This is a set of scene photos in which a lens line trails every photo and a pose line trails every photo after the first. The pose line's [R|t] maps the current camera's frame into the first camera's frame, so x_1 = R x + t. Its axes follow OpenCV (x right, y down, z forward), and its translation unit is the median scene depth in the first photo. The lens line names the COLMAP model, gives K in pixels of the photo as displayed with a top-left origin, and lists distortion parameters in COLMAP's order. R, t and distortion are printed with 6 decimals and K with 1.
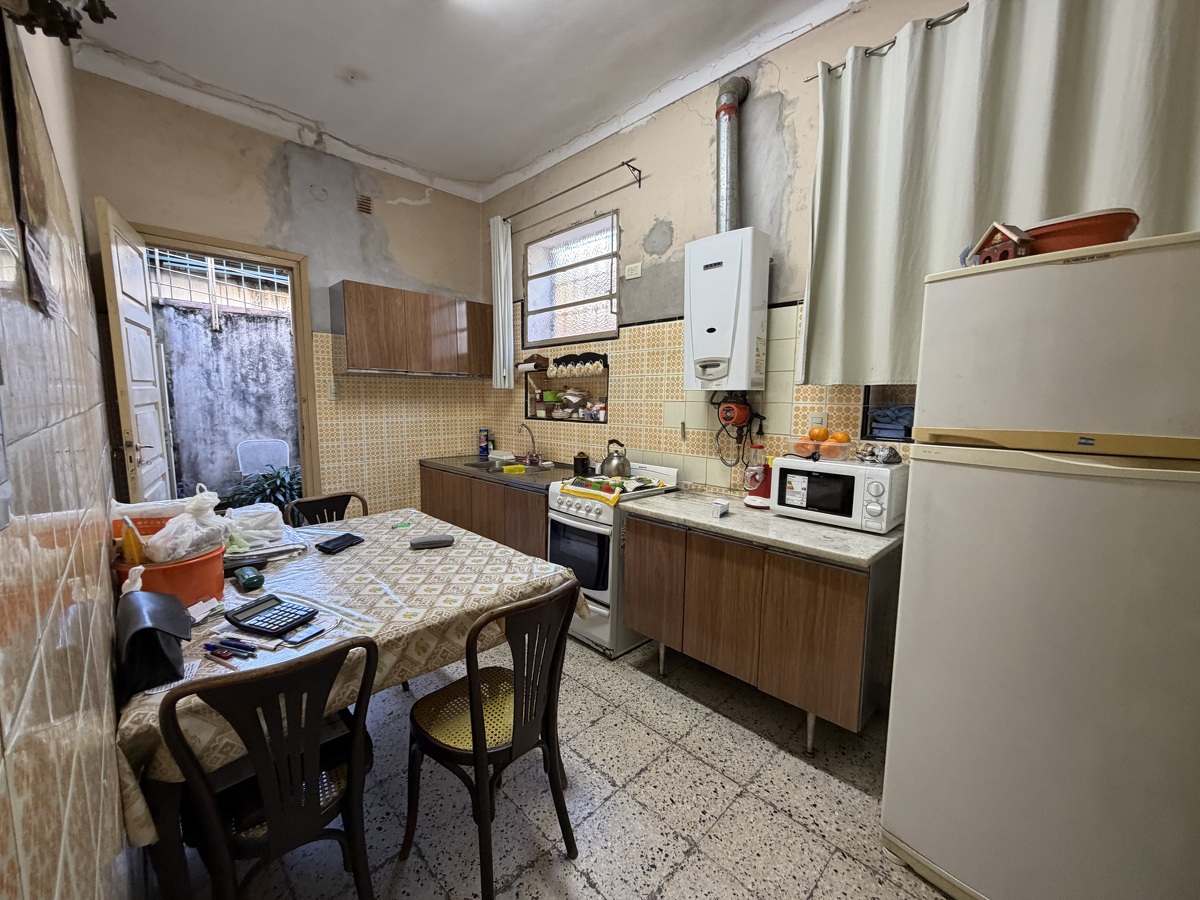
lens RADIAL K [[480.1, 0, 597.3], [0, 480.1, 451.1], [0, 0, 1]] dist [0.000149, 0.000097]
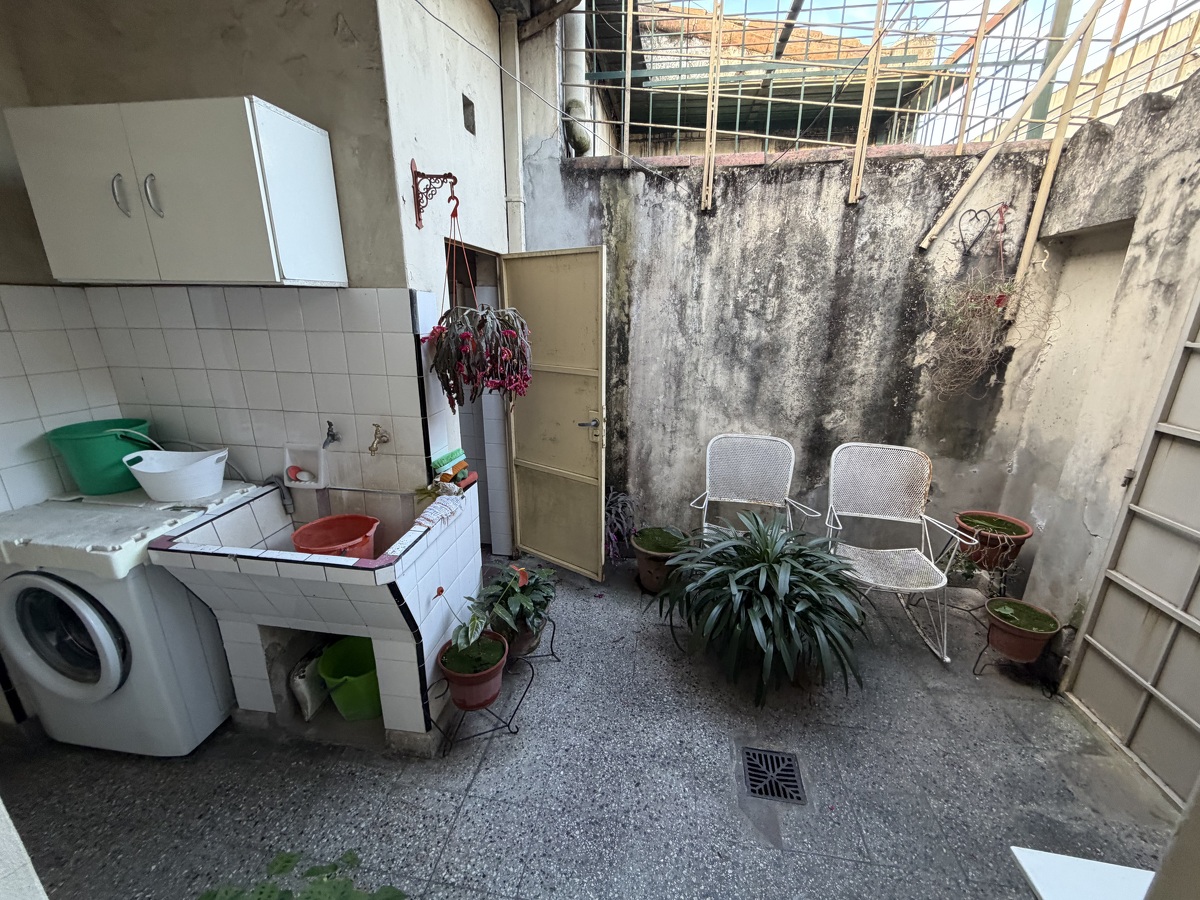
lens RADIAL K [[480.1, 0, 599.9], [0, 480.1, 448.1], [0, 0, 1]] dist [0.000149, 0.000097]
pose [[0.600663, 0.227716, -0.766387, -0.419410], [-0.089285, 0.971690, 0.218740, -0.111662], [0.794501, -0.062962, 0.603989, 0.590931]]
